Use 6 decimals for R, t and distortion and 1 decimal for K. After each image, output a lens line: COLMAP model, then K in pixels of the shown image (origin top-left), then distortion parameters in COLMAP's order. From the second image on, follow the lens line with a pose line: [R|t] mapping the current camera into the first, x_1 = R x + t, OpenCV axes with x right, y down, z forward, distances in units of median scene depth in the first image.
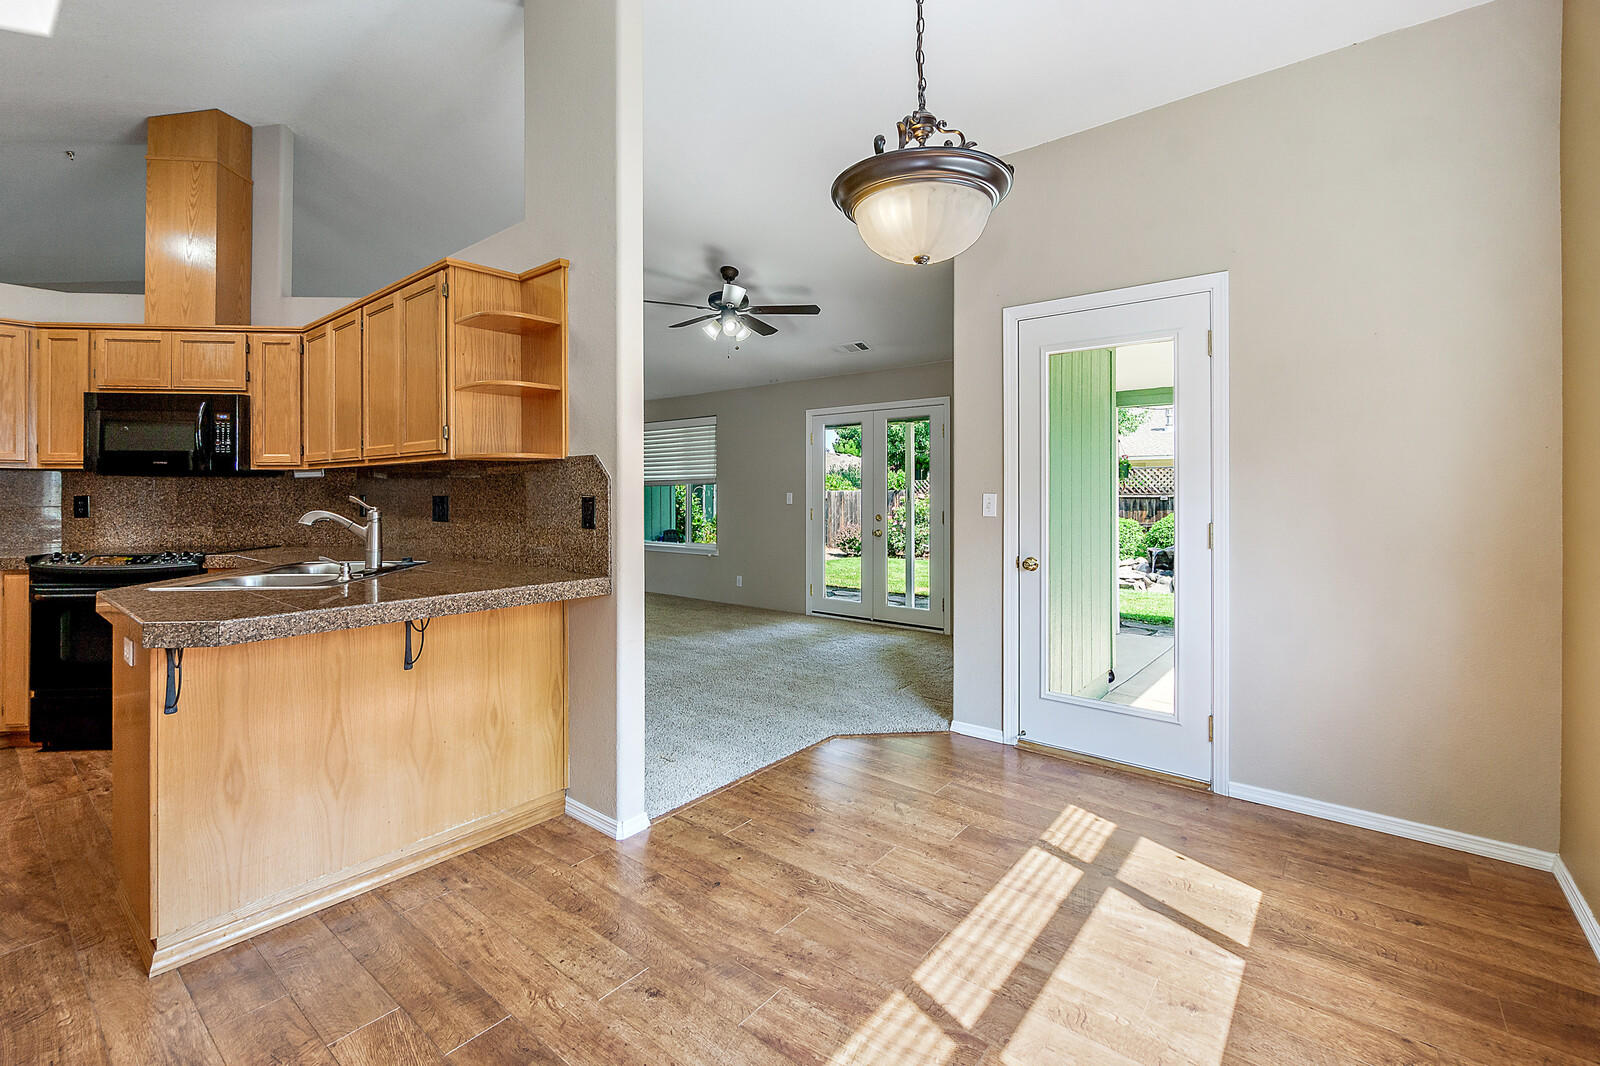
lens RADIAL K [[698.2, 0, 796.3], [0, 698.2, 510.2], [0, 0, 1]] dist [-0.001607, 0.000475]
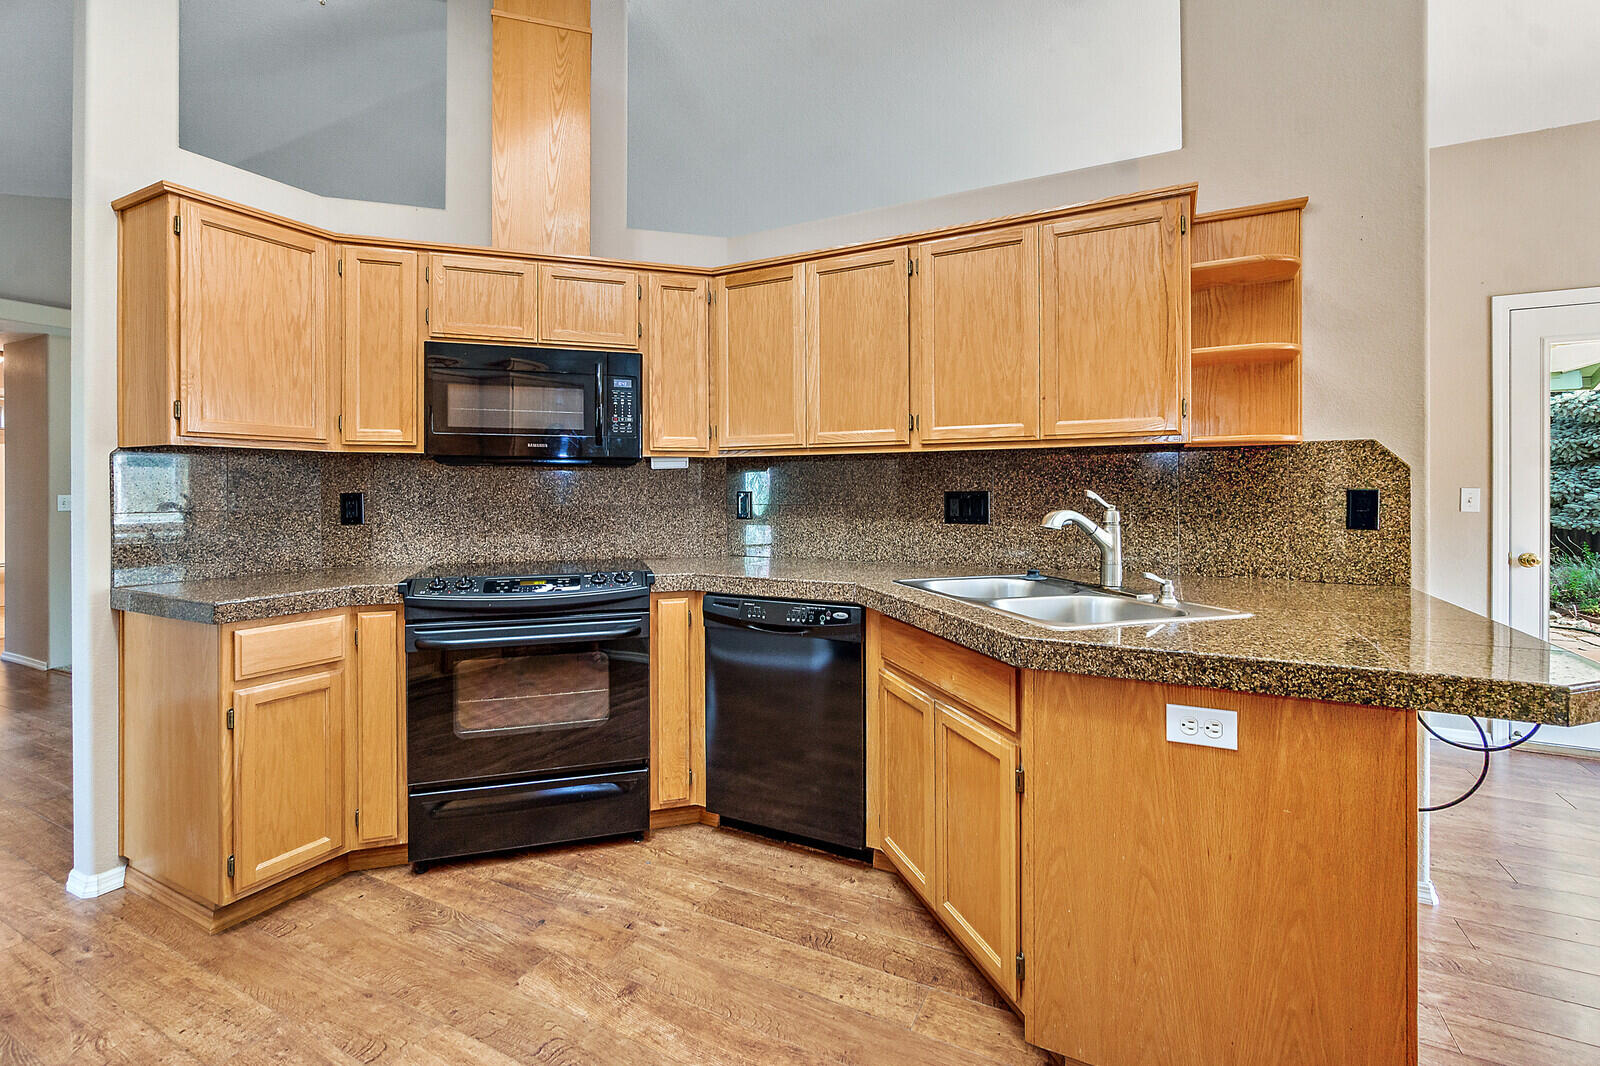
lens RADIAL K [[698.2, 0, 796.3], [0, 698.2, 510.2], [0, 0, 1]] dist [-0.001607, 0.000475]
pose [[0.976258, -0.007558, 0.216479, -0.802855], [0.007267, 0.999971, 0.002140, -0.001945], [-0.216488, -0.000516, 0.976285, 0.248548]]
